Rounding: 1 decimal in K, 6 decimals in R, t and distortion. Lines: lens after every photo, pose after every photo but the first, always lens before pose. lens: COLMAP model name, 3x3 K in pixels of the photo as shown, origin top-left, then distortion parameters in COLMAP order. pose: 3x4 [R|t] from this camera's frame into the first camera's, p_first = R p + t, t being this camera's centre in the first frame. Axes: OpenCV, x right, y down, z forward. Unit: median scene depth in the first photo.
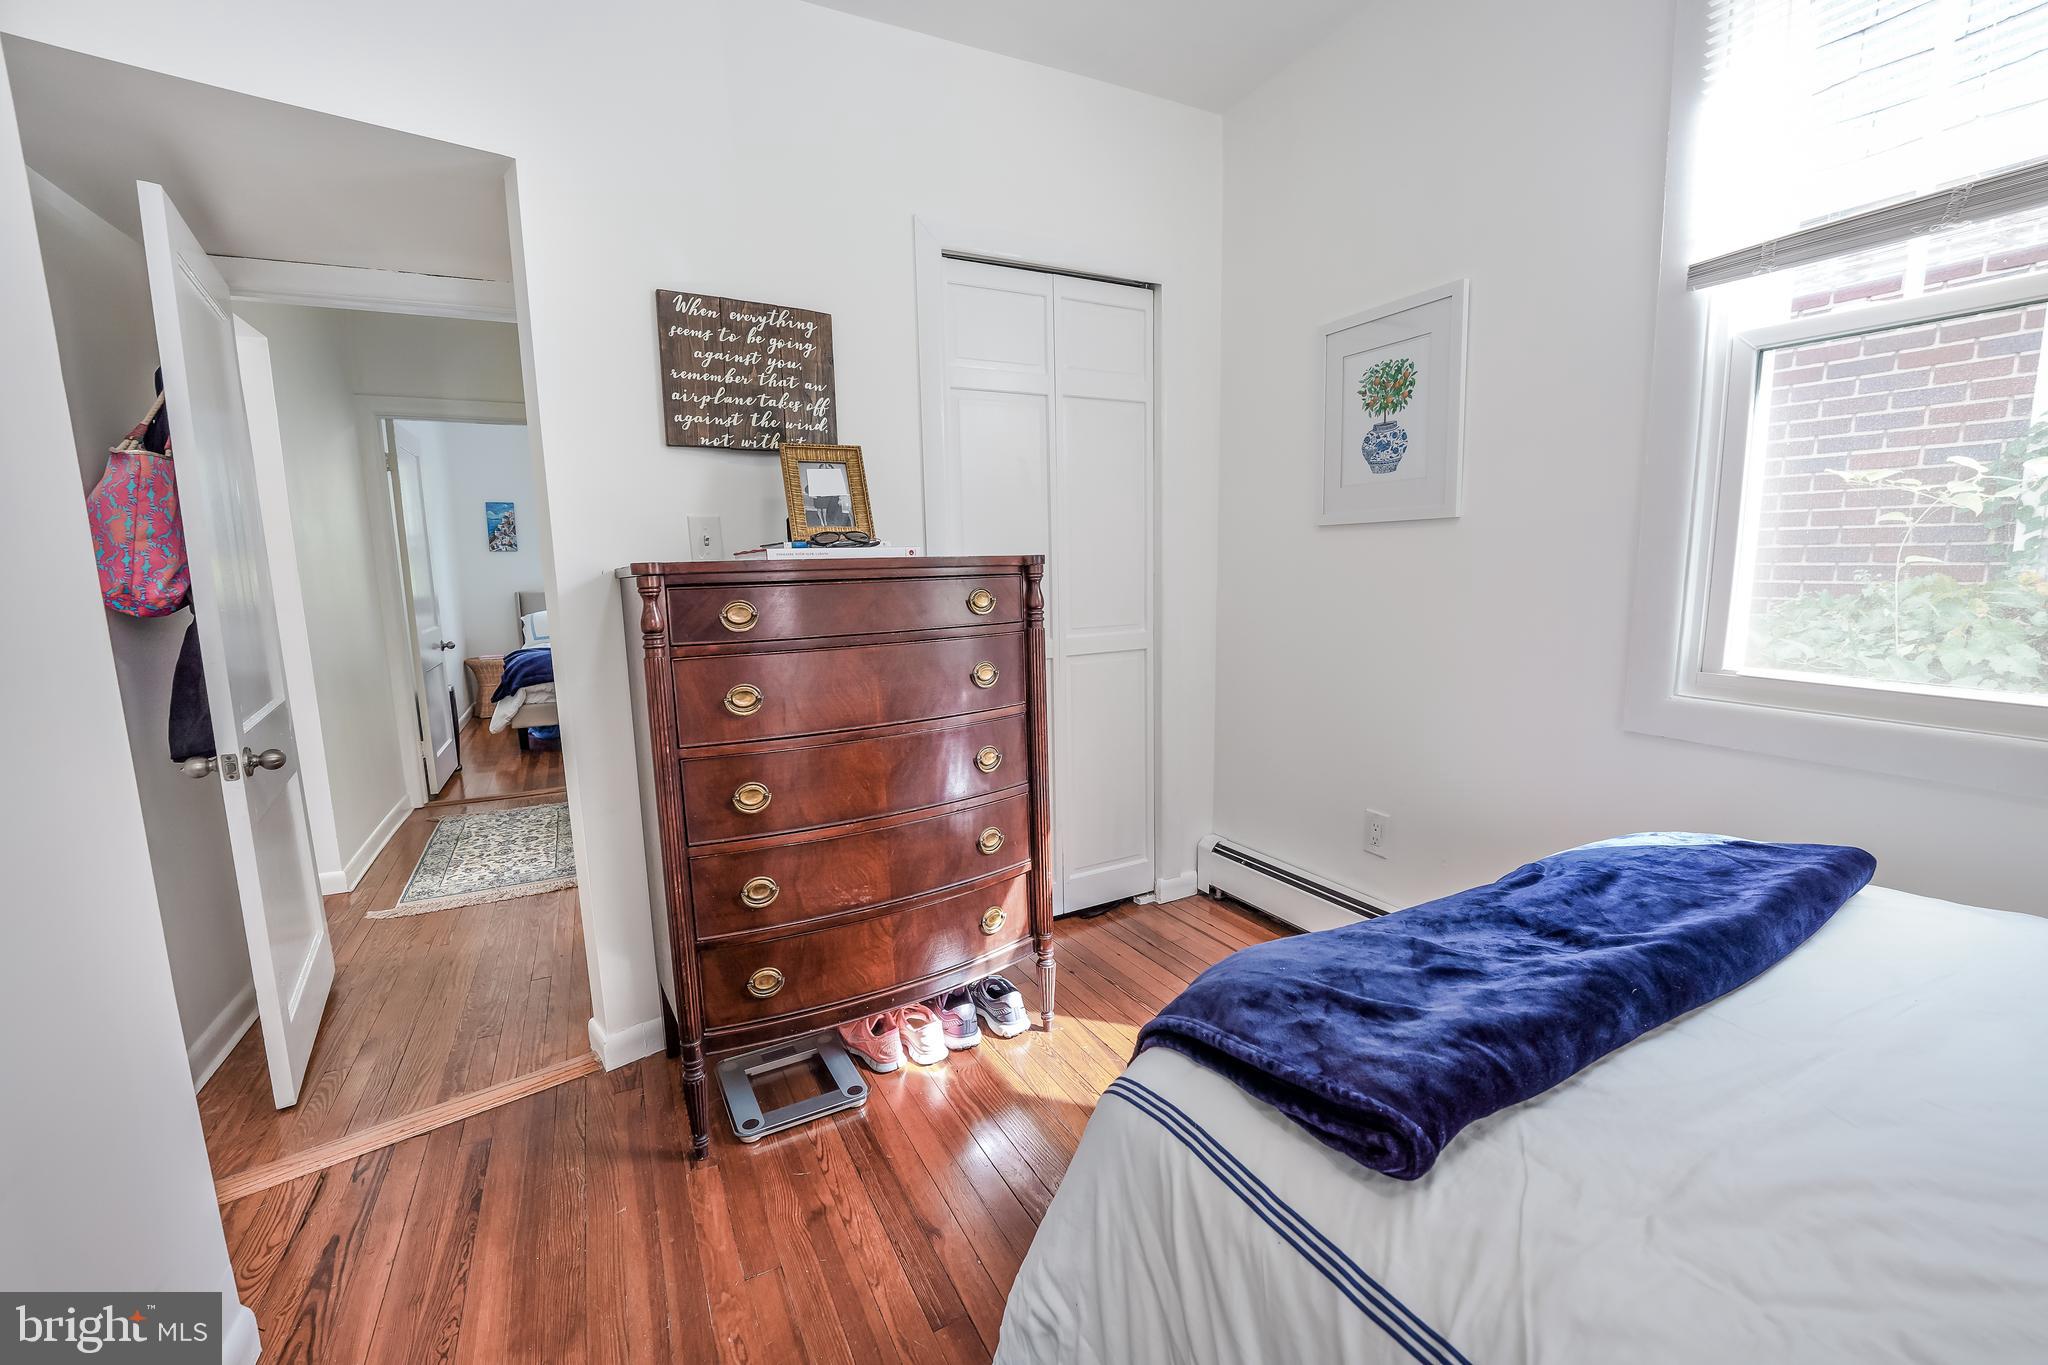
lens RADIAL K [[836.9, 0, 1024.0], [0, 836.9, 682.5], [0, 0, 1]] dist [-0.023221, 0.000736]
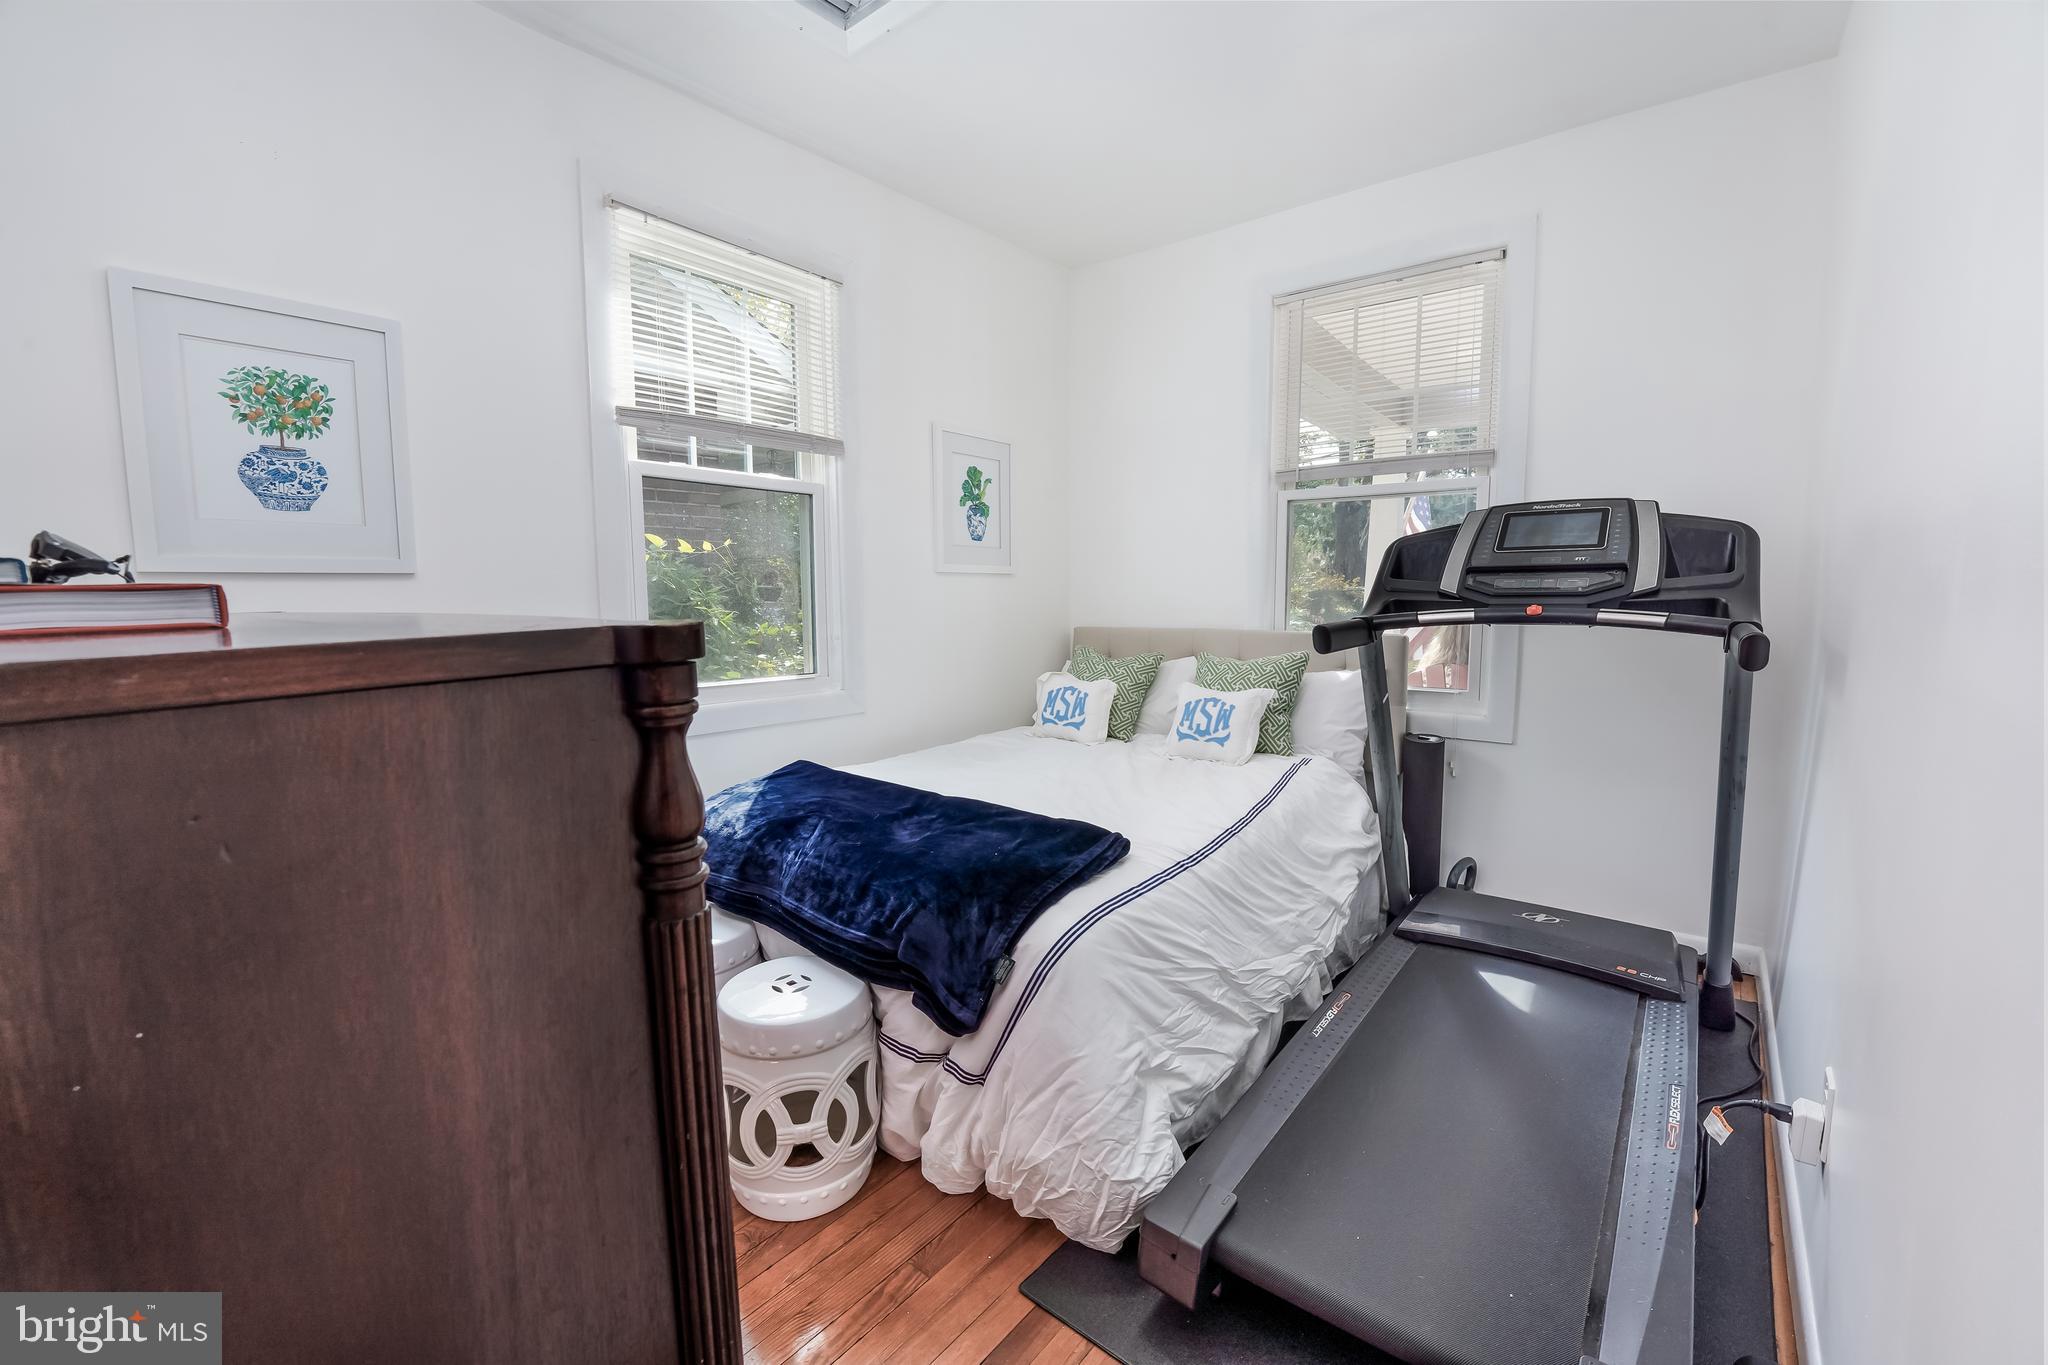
lens RADIAL K [[836.9, 0, 1024.0], [0, 836.9, 682.5], [0, 0, 1]] dist [-0.023221, 0.000736]
pose [[-0.397838, -0.070854, 0.914715, -0.581699], [0.148802, 0.978829, 0.140539, -0.103426], [-0.905308, 0.192023, -0.378873, 0.725041]]
